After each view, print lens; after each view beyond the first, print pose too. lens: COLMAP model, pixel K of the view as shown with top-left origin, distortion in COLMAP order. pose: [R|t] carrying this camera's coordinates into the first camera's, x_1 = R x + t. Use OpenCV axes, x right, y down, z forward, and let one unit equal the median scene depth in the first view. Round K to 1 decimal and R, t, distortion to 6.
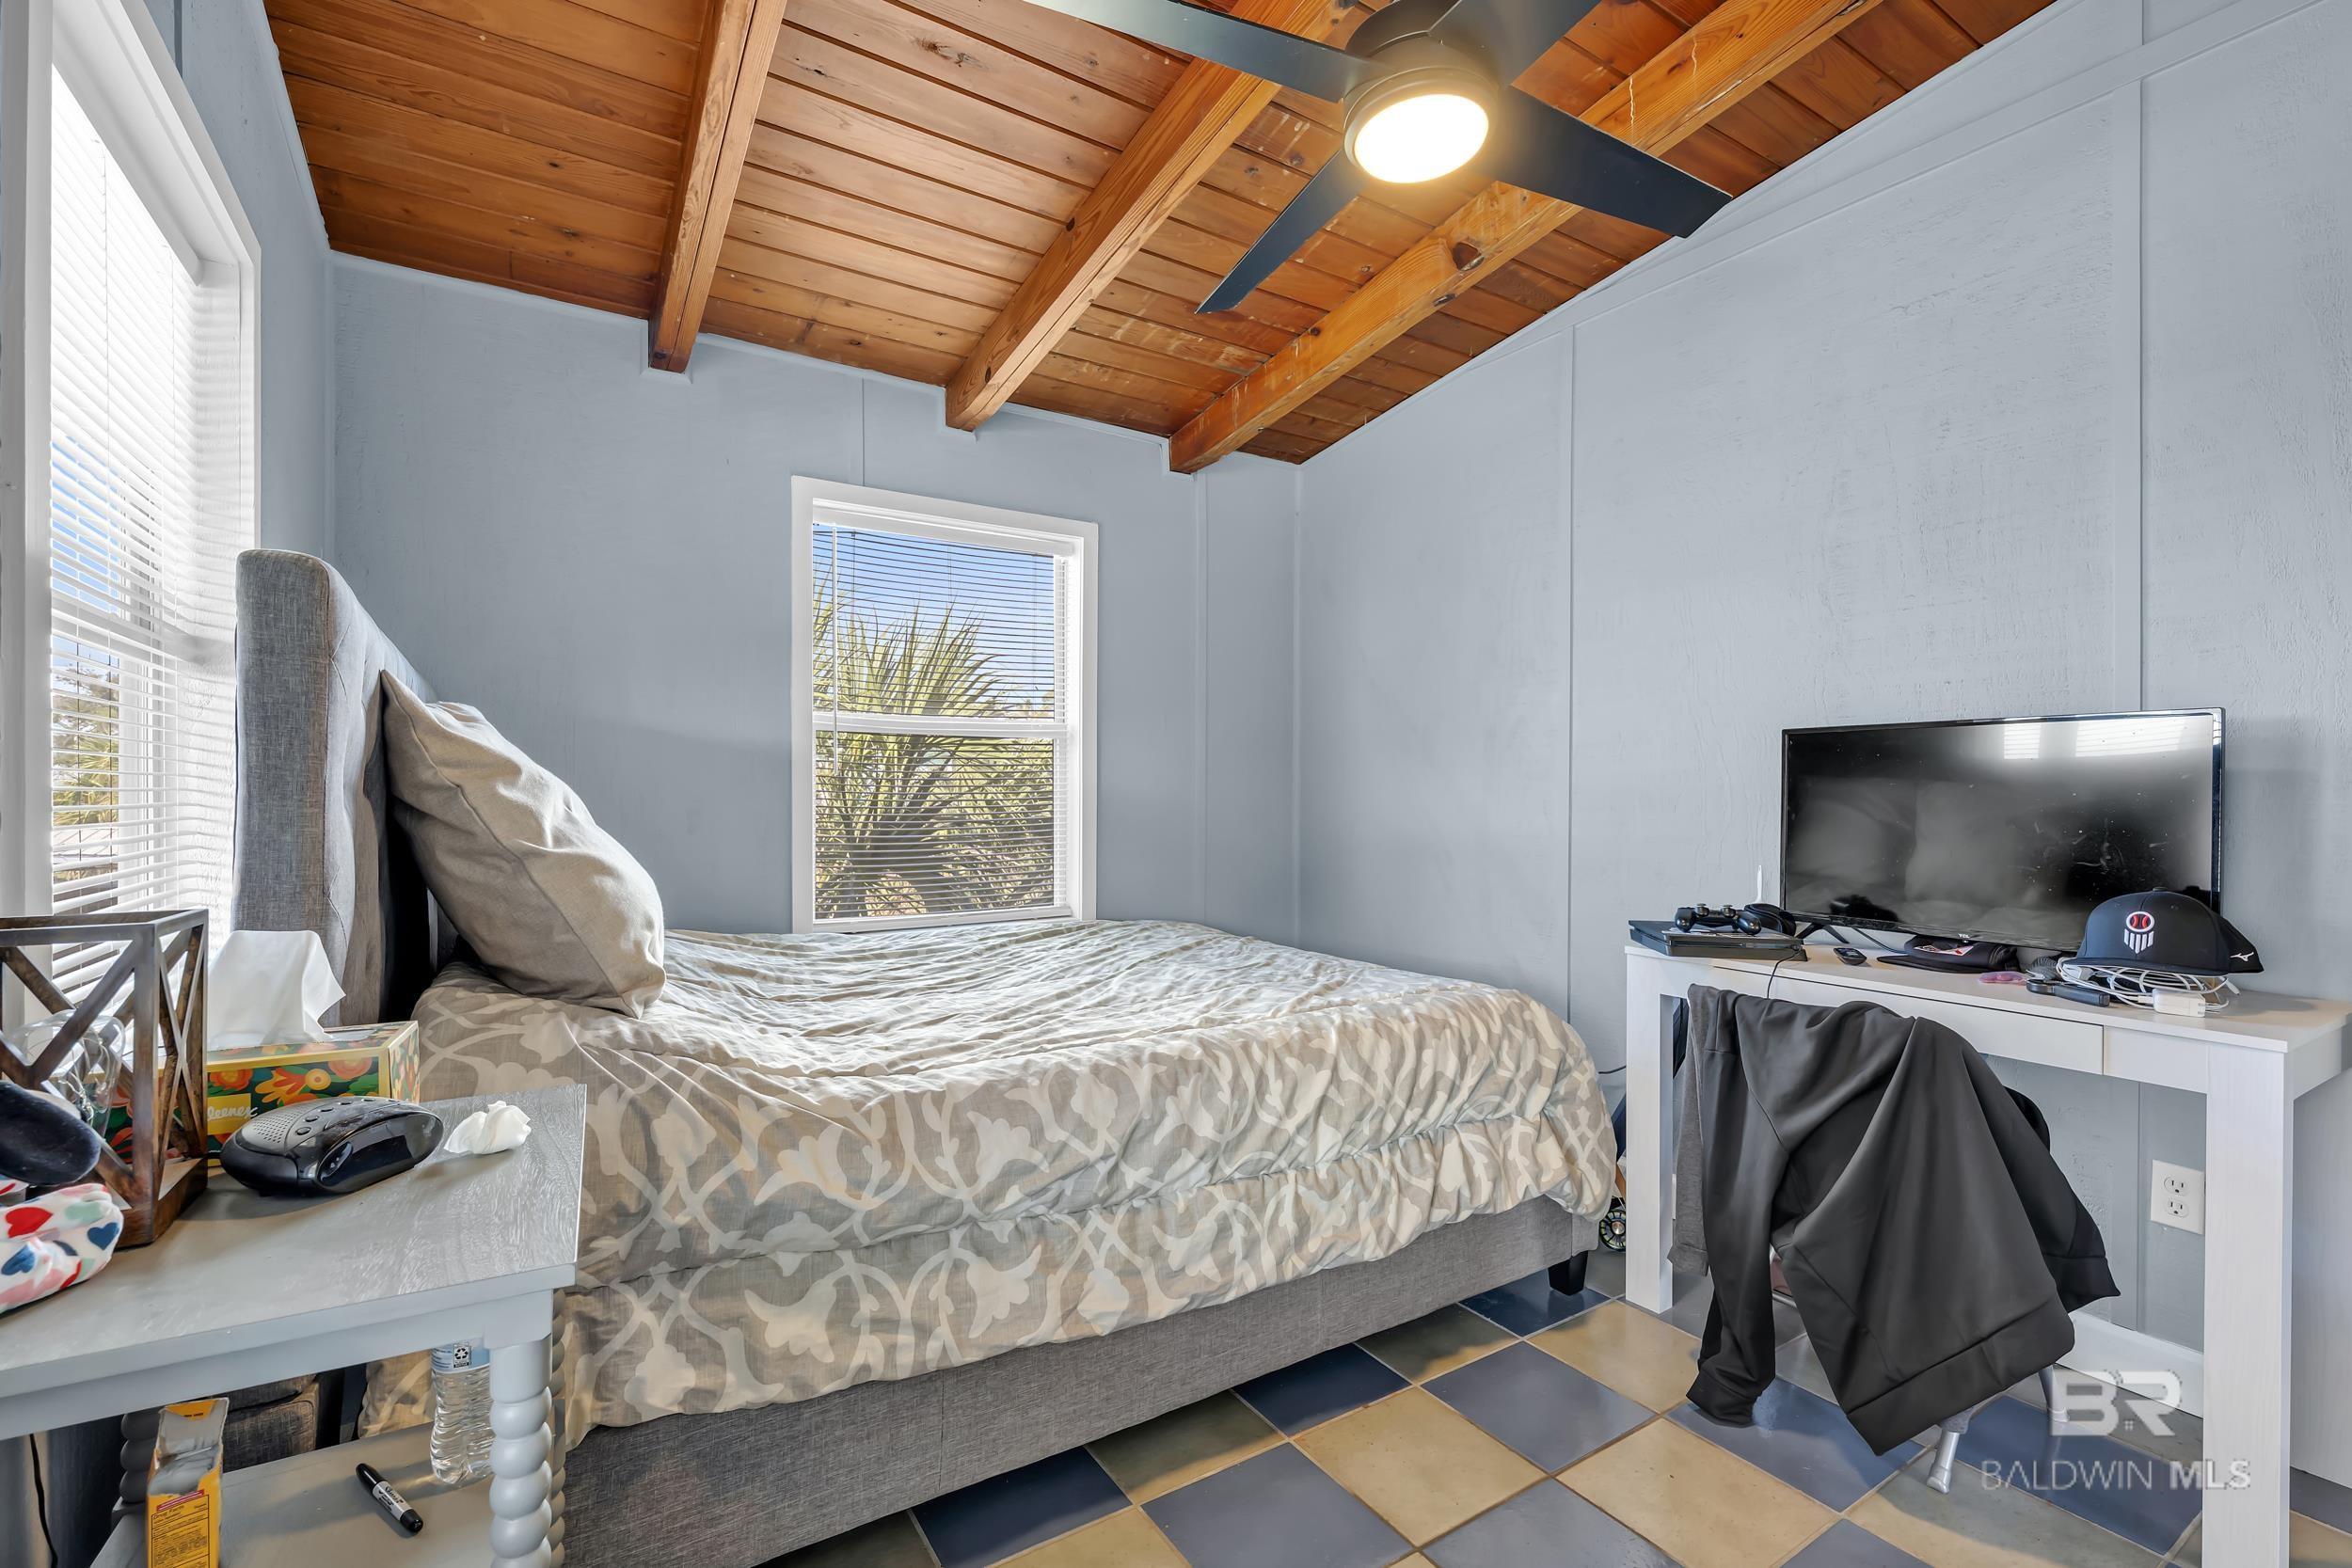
lens RADIAL K [[1030.5, 0, 1180.4], [0, 1030.5, 791.3], [0, 0, 1]] dist [0.002235, 0.000384]
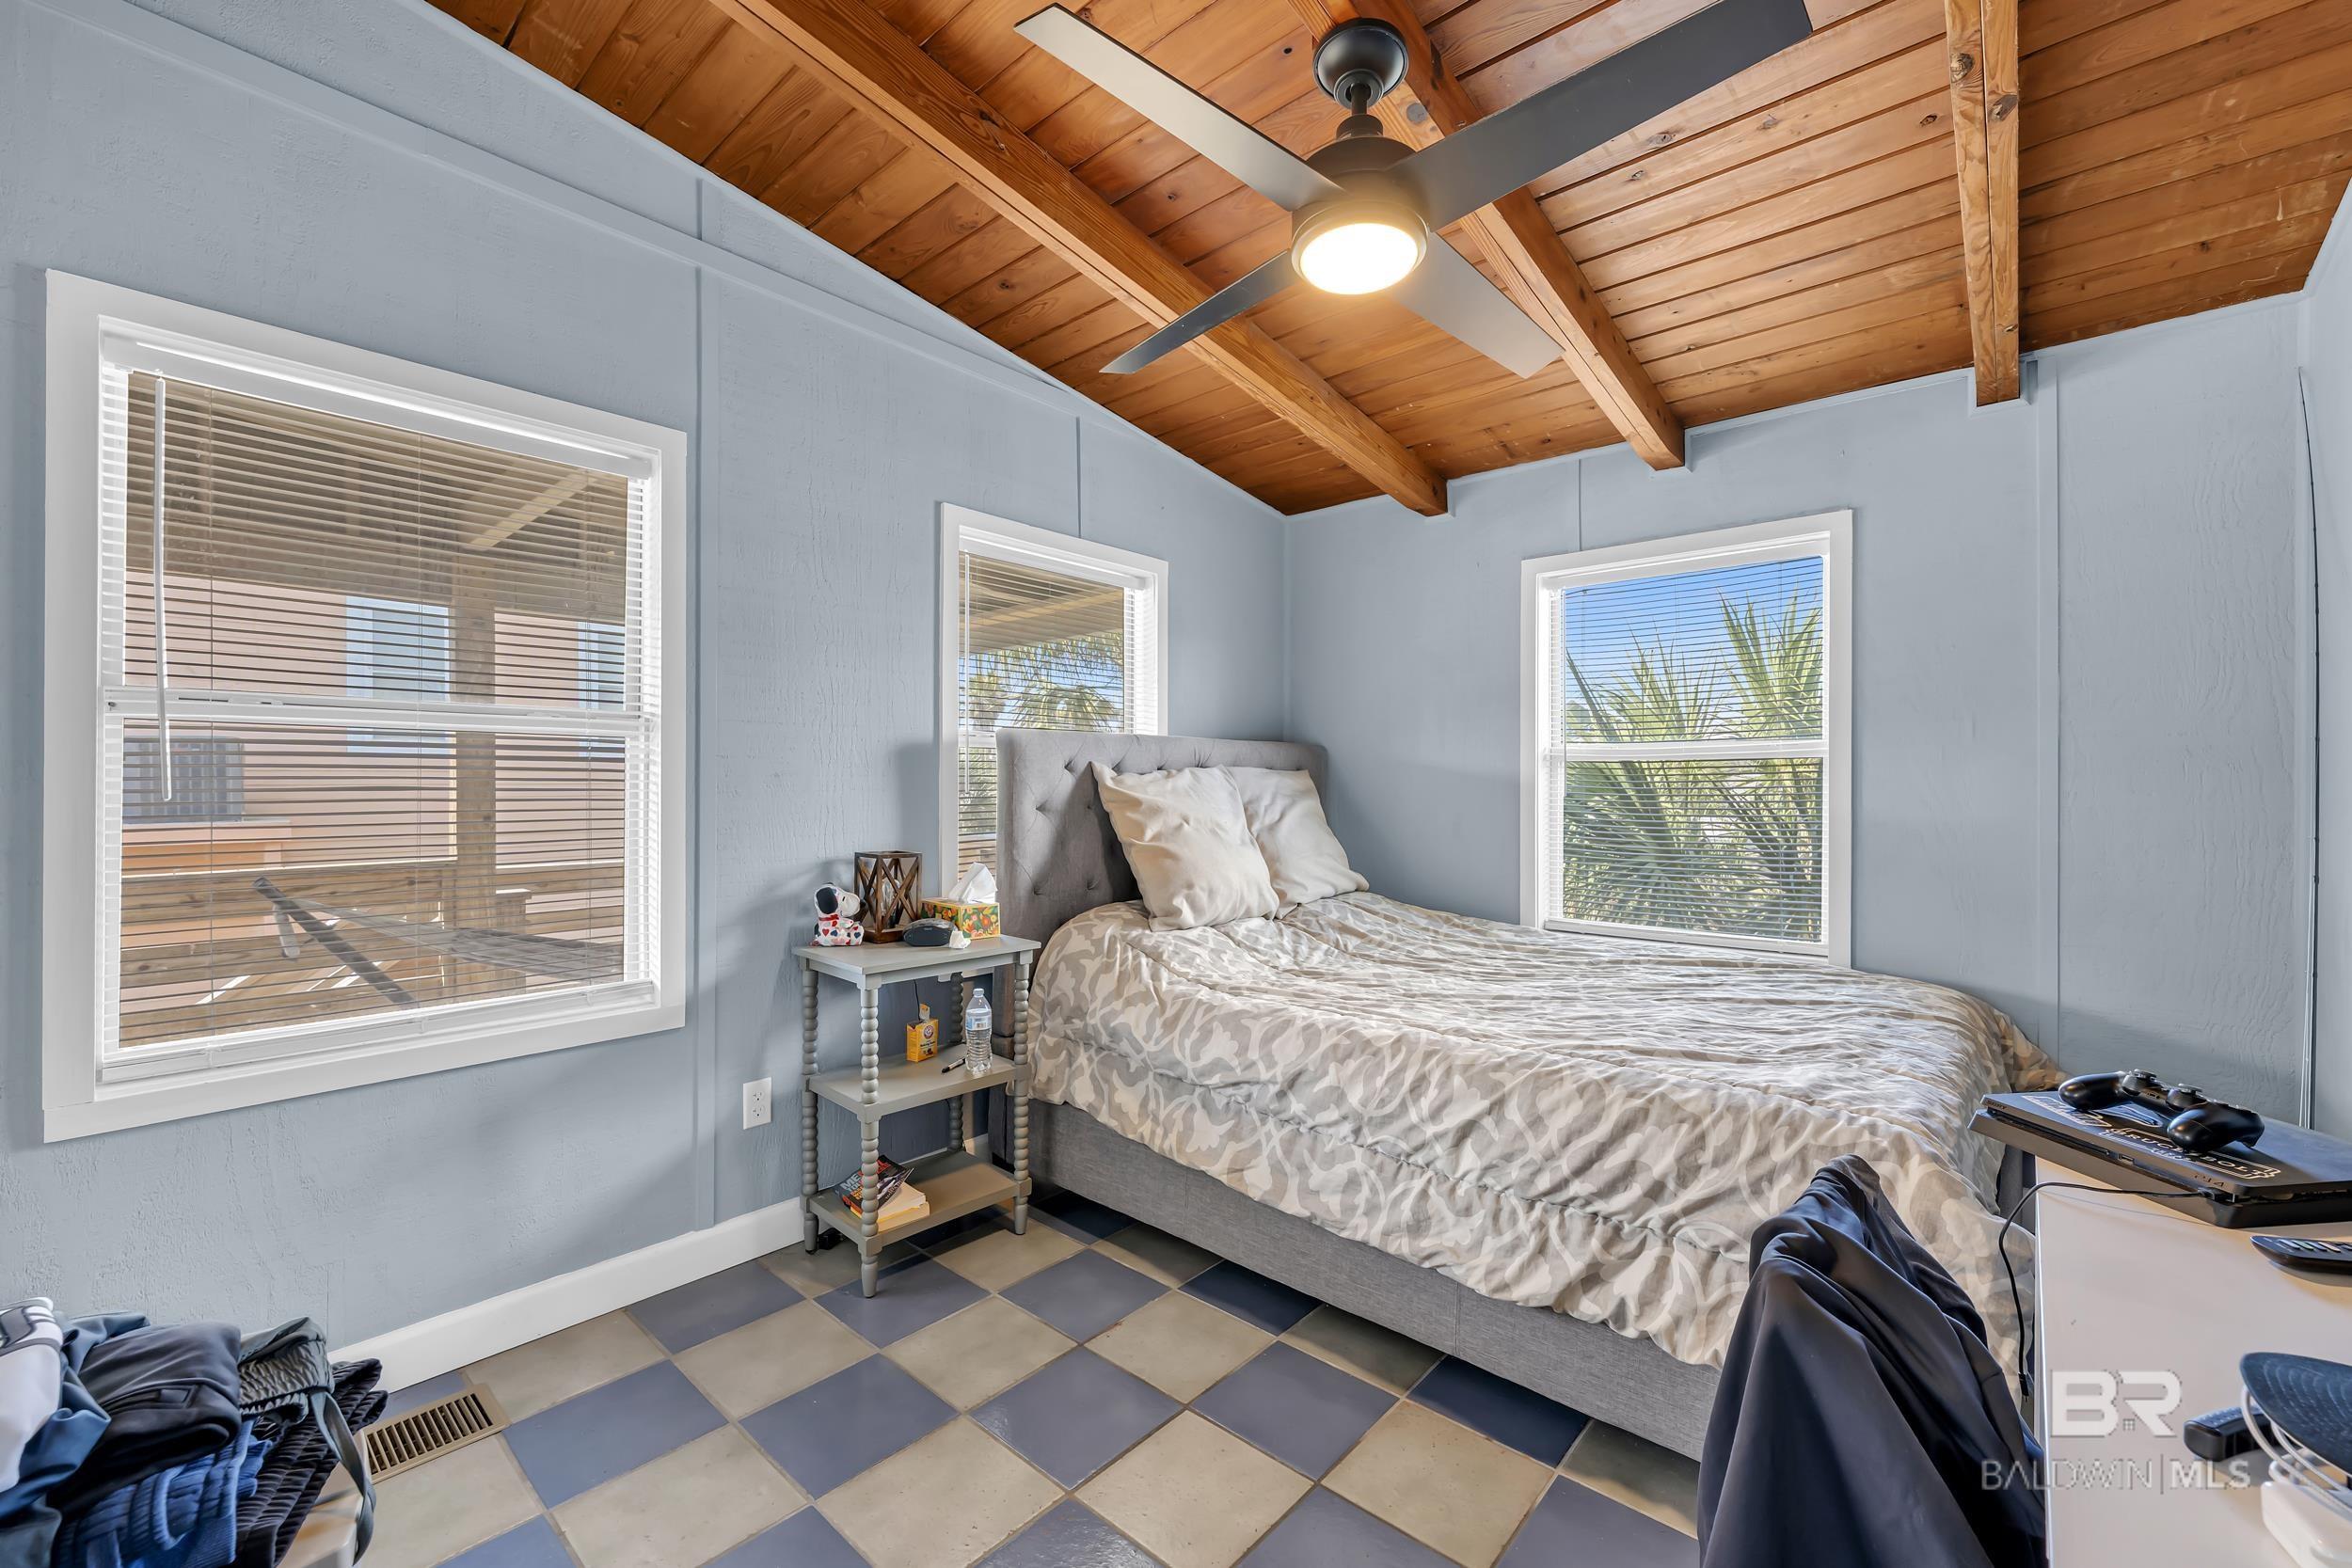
lens RADIAL K [[962.4, 0, 1178.7], [0, 962.4, 784.3], [0, 0, 1]] dist [-0.002554, -0.000109]
pose [[0.263433, -0.004340, -0.964668, 1.091937], [-0.005256, 0.999969, -0.005934, -0.042545], [0.964663, 0.006633, 0.263402, 0.489596]]
